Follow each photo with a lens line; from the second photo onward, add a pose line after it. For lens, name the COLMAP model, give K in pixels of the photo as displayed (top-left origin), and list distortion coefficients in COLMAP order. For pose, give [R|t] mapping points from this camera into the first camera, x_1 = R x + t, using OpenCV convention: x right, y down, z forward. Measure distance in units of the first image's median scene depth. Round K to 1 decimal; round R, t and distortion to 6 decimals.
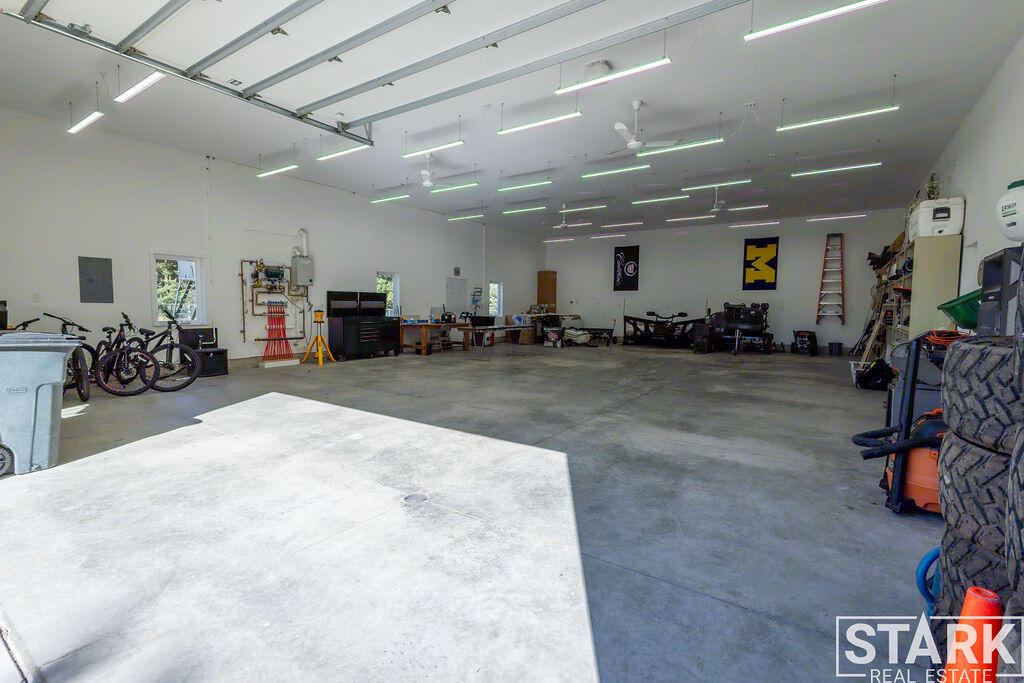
lens RADIAL K [[472.6, 0, 508.2], [0, 472.6, 338.9], [0, 0, 1]] dist [0.011289, -0.003015]
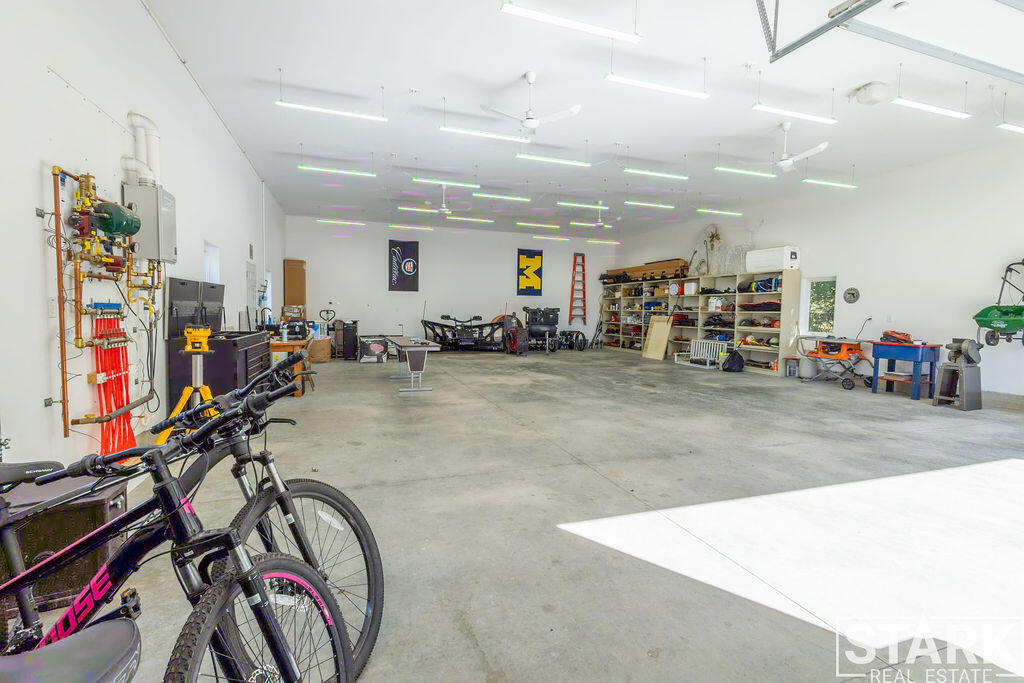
lens RADIAL K [[472.6, 0, 514.8], [0, 472.6, 336.7], [0, 0, 1]] dist [0.011289, -0.003015]
pose [[0.578982, -0.044414, 0.814130, -0.457597], [0.045399, 0.998722, 0.022198, -0.035447], [-0.814076, 0.024109, 0.580258, 0.421824]]
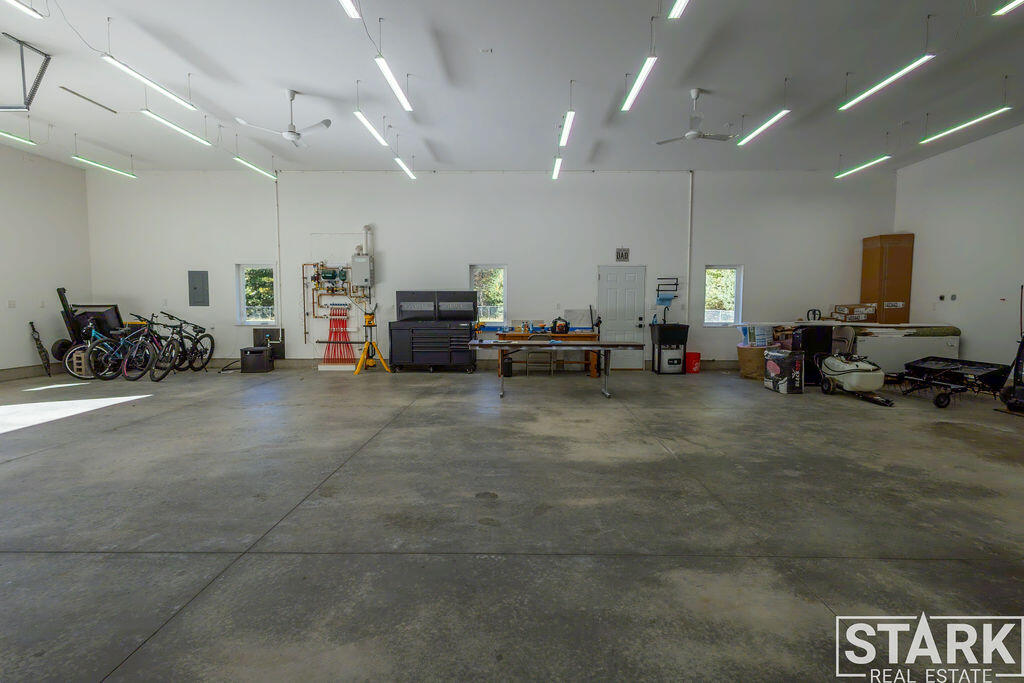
lens RADIAL K [[472.6, 0, 515.6], [0, 472.6, 348.0], [0, 0, 1]] dist [0.011289, -0.003015]
pose [[0.559041, 0.060152, -0.826955, 0.397570], [-0.056153, 0.997822, 0.034620, -0.032031], [0.827237, 0.027082, 0.561201, 0.577117]]
